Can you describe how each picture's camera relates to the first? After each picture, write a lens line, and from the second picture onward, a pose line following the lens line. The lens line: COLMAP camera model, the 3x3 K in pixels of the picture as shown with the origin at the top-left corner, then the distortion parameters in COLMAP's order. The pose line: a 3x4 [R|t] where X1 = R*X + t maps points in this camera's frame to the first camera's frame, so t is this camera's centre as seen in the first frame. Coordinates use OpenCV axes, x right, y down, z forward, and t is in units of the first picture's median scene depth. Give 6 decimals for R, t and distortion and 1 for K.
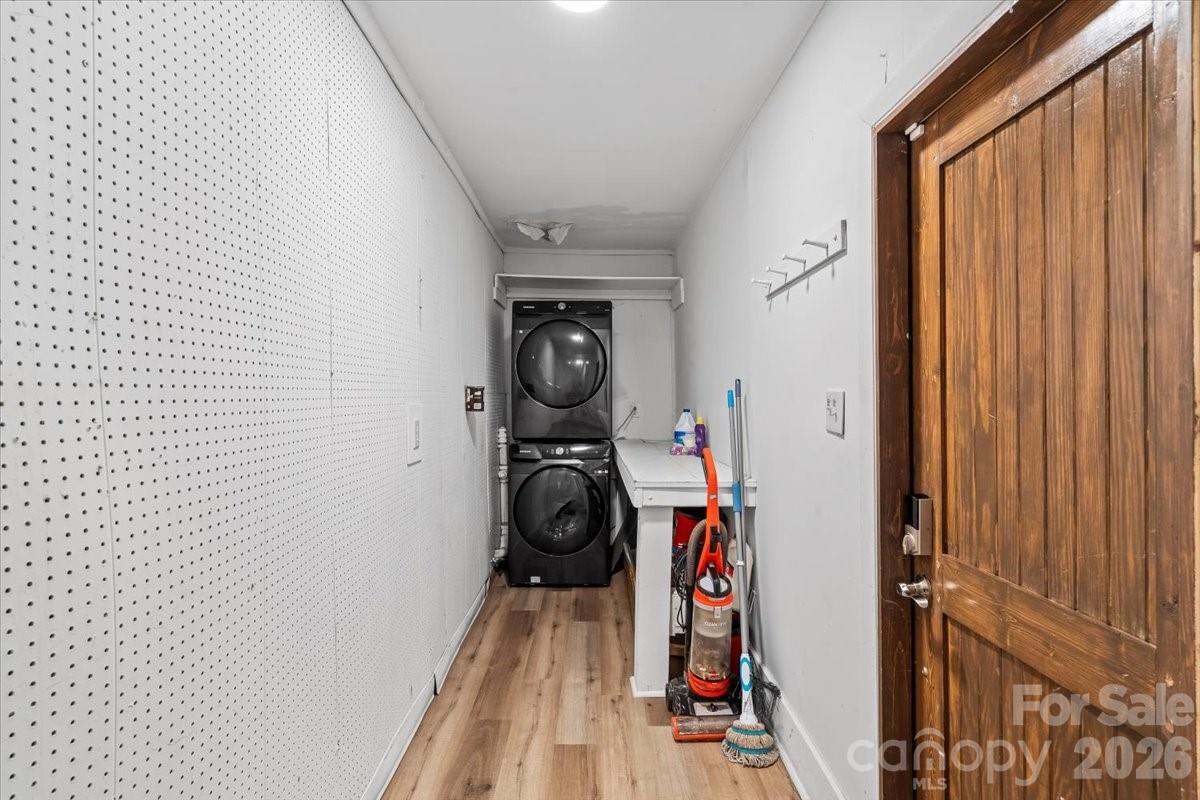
lens RADIAL K [[548.3, 0, 602.1], [0, 548.3, 399.8], [0, 0, 1]] dist [-0.003231, 0.001444]
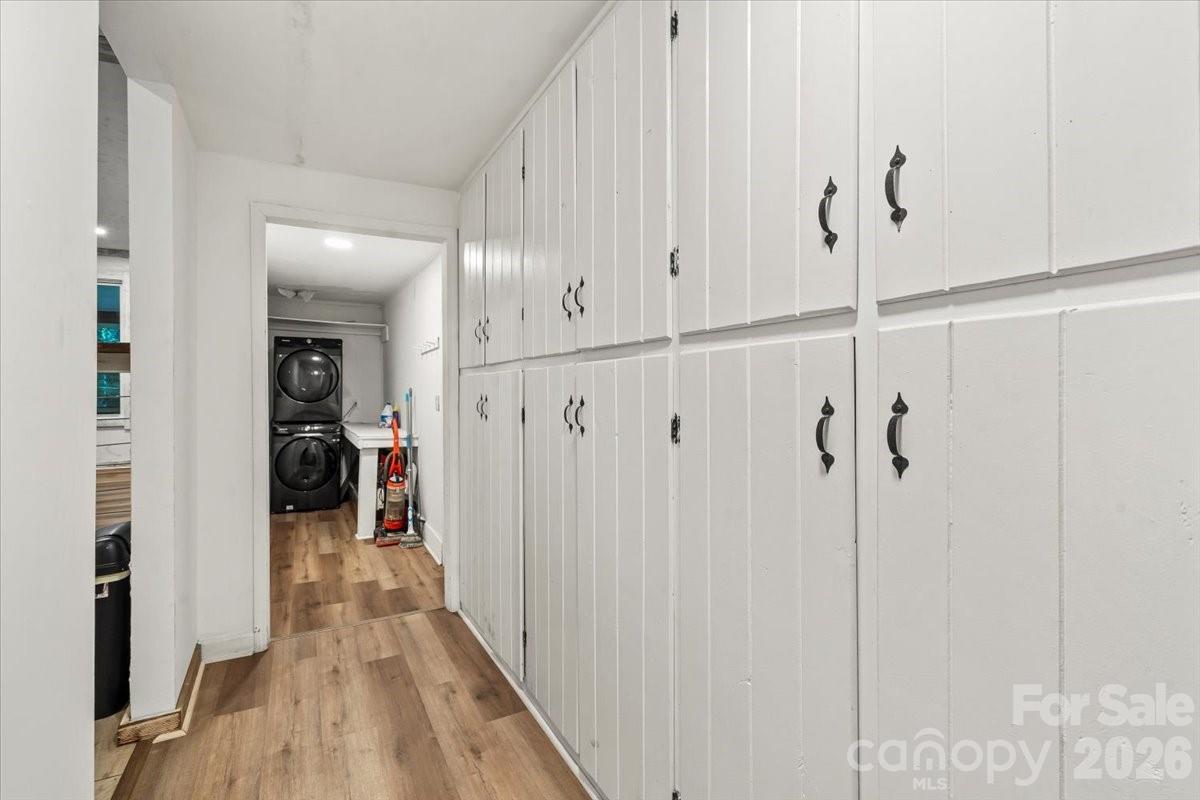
lens RADIAL K [[548.3, 0, 607.5], [0, 548.3, 399.3], [0, 0, 1]] dist [-0.003231, 0.001444]
pose [[0.877504, 0.002275, 0.479564, -0.088403], [-0.004704, 0.999981, 0.003863, -0.006071], [-0.479546, -0.005645, 0.877498, -1.046909]]
